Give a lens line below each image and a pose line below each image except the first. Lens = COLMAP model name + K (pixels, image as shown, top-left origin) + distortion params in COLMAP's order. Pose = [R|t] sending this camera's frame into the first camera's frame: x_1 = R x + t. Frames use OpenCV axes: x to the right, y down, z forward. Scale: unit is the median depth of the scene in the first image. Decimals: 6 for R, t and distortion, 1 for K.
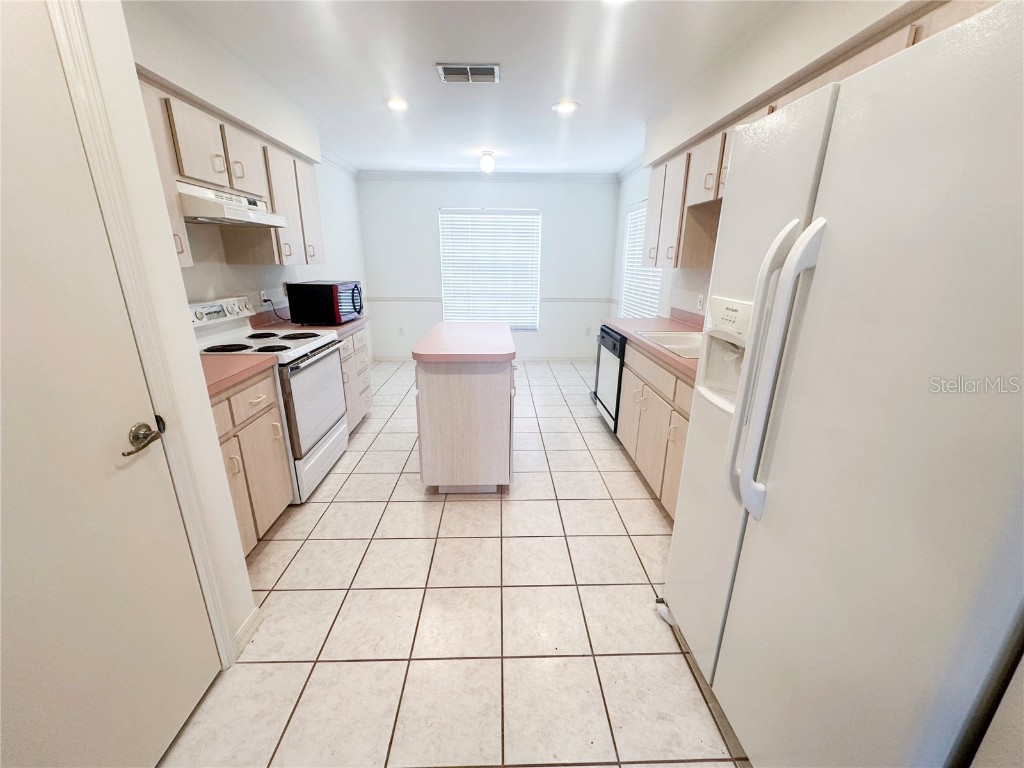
lens RADIAL K [[405.8, 0, 511.7], [0, 405.8, 386.1], [0, 0, 1]] dist [0.000110, -0.000039]
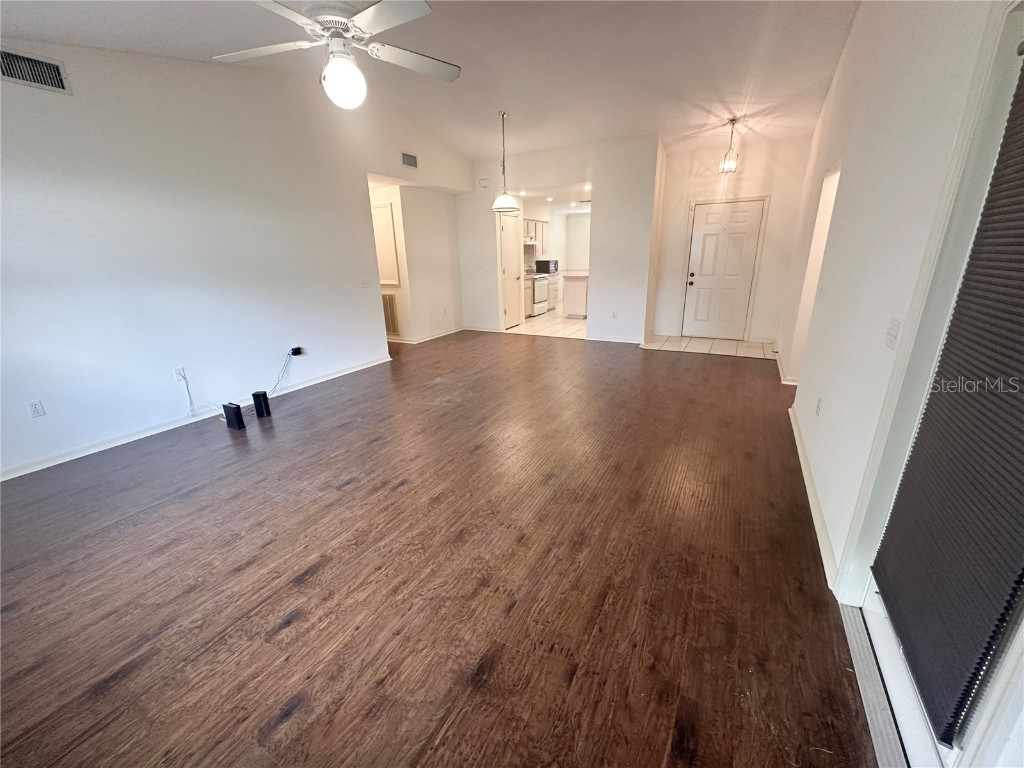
lens RADIAL K [[405.8, 0, 510.6], [0, 405.8, 382.4], [0, 0, 1]] dist [0.000110, -0.000039]
pose [[0.858592, 0.124094, -0.497414, 1.186811], [-0.116774, 0.992095, 0.045942, 0.692720], [0.499183, 0.018640, 0.866296, -2.239449]]
